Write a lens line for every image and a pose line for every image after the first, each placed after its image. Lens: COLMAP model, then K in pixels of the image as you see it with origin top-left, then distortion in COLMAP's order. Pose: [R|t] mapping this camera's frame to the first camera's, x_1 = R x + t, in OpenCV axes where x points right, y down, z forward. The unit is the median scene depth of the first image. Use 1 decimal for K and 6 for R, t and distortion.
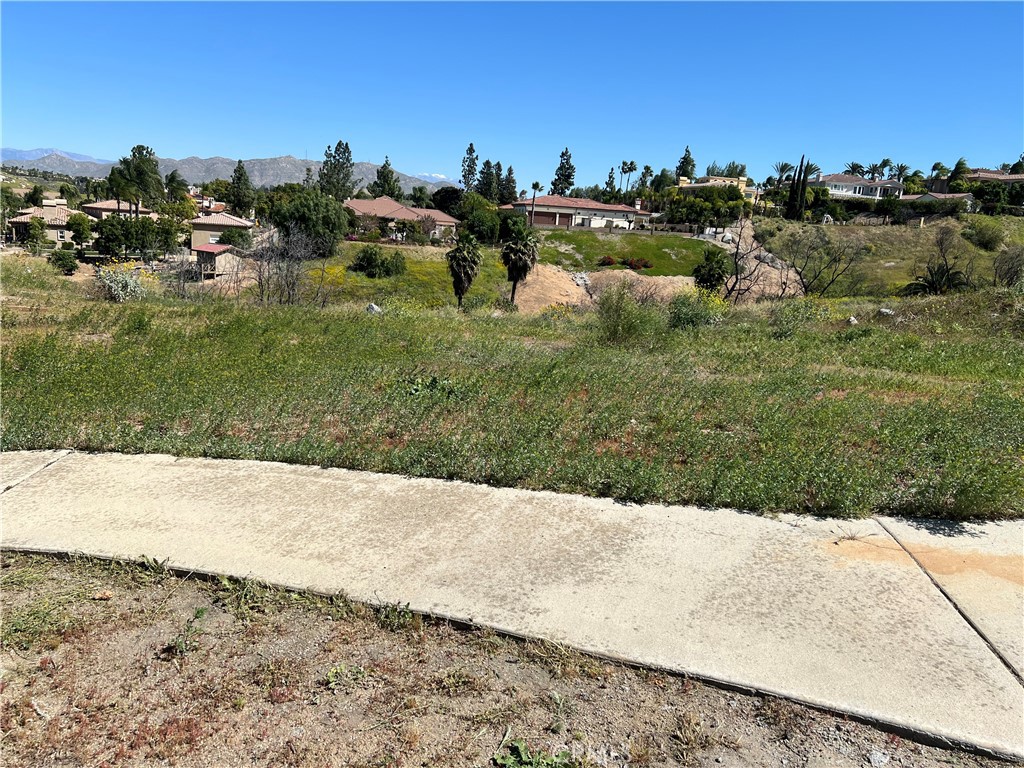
lens RADIAL K [[764.1, 0, 509.3], [0, 764.1, 391.2], [0, 0, 1]] dist [0.088186, -0.127192]
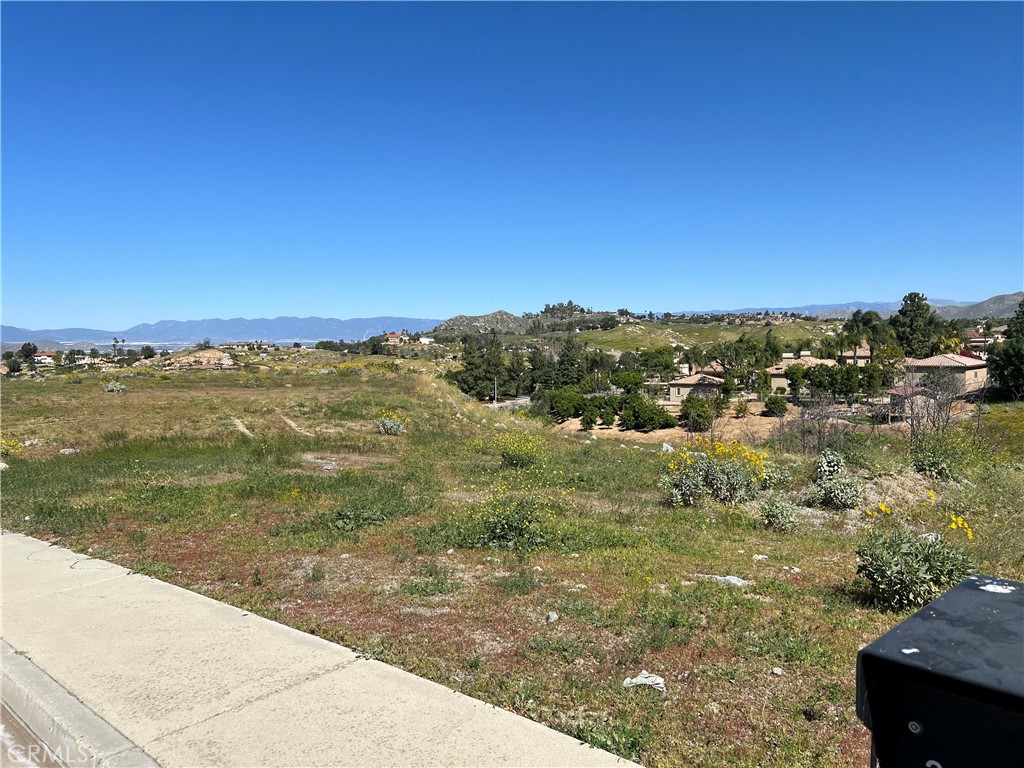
lens RADIAL K [[762.9, 0, 507.3], [0, 762.9, 387.3], [0, 0, 1]] dist [0.114892, -0.183831]
pose [[0.534359, -0.024441, -0.844904, 0.131186], [-0.131792, 0.984948, -0.111844, -0.007493], [0.834920, 0.171117, 0.523094, 0.036285]]
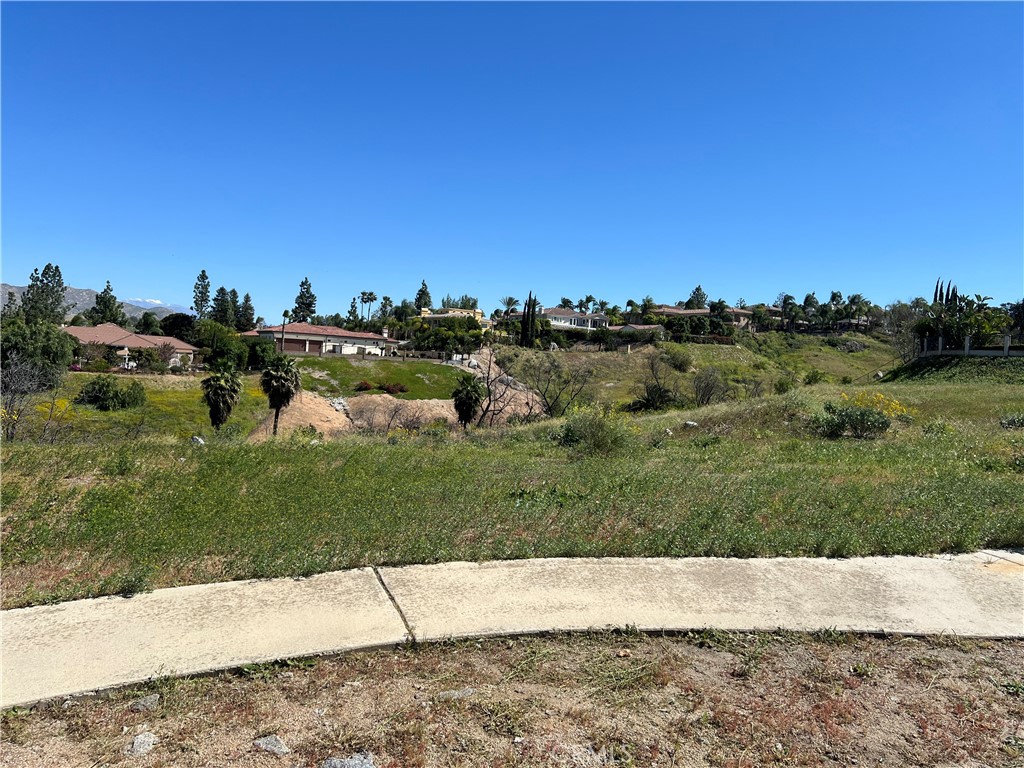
lens RADIAL K [[764.1, 0, 509.3], [0, 764.1, 391.2], [0, 0, 1]] dist [0.088186, -0.127192]
pose [[0.942500, -0.024411, 0.333312, -0.025336], [0.077493, 0.986110, -0.146905, 0.000166], [-0.325097, 0.164287, 0.931301, -0.004627]]
